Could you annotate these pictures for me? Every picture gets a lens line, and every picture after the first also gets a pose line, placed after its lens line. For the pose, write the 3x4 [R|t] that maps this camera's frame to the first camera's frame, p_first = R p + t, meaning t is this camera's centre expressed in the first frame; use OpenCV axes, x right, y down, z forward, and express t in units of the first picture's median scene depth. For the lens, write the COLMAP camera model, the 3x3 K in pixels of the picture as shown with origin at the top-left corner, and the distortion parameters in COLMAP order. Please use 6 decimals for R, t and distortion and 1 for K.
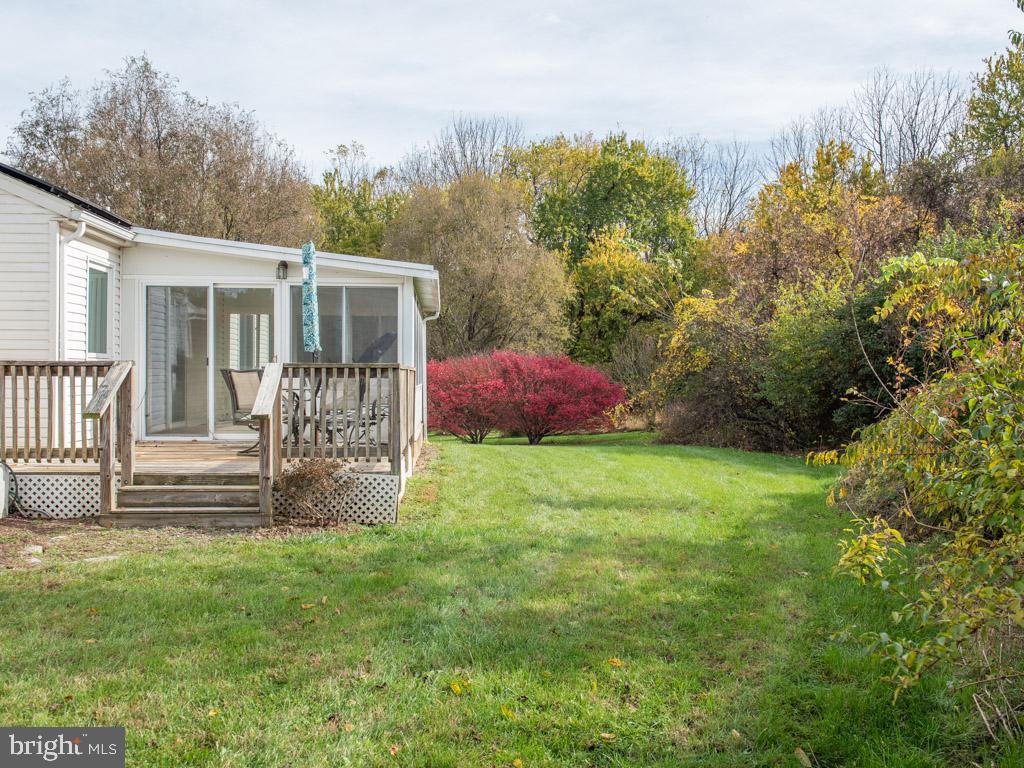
lens RADIAL K [[935.4, 0, 524.5], [0, 935.4, 383.4], [0, 0, 1]] dist [-0.027749, 0.000000]
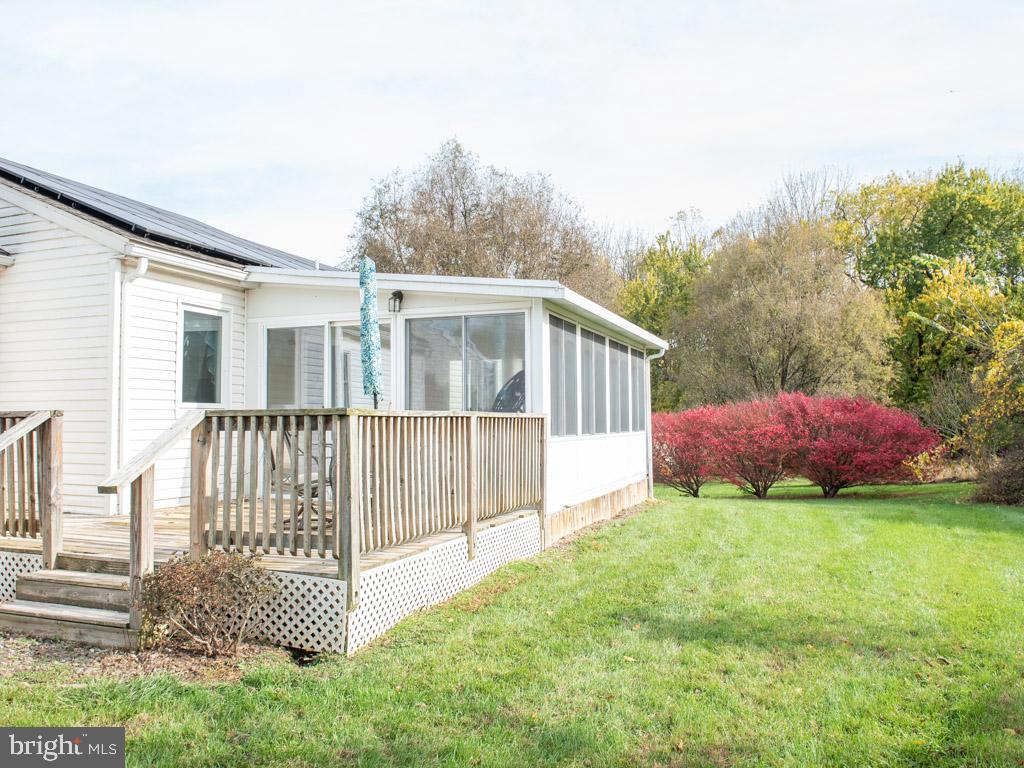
lens RADIAL K [[822.1, 0, 514.7], [0, 822.1, 376.3], [0, 0, 1]] dist [-0.046341, -0.010533]
pose [[0.907316, -0.034593, -0.419024, 0.152438], [0.008093, 0.997862, -0.064855, -0.003831], [0.420372, 0.055453, 0.905656, 0.374988]]
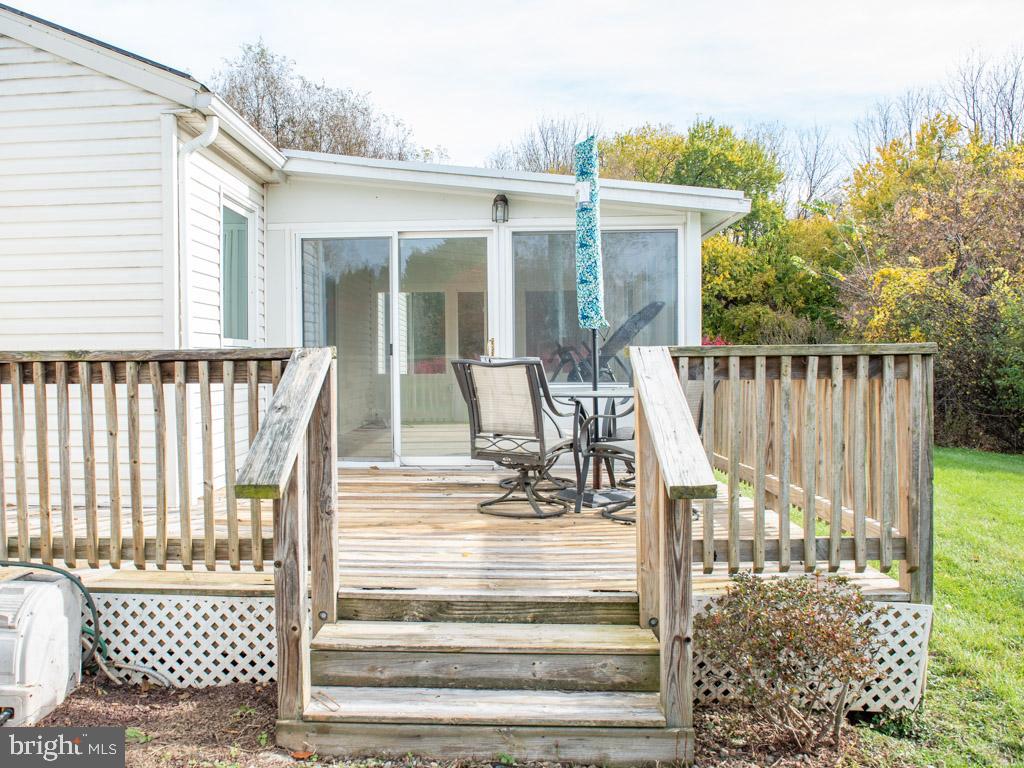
lens RADIAL K [[822.1, 0, 451.4], [0, 822.1, 385.6], [0, 0, 1]] dist [-0.046341, -0.010533]
pose [[0.988648, -0.009670, -0.149939, -0.211705], [0.012767, 0.999724, 0.019702, -0.008805], [0.149708, -0.021393, 0.988499, 0.428565]]
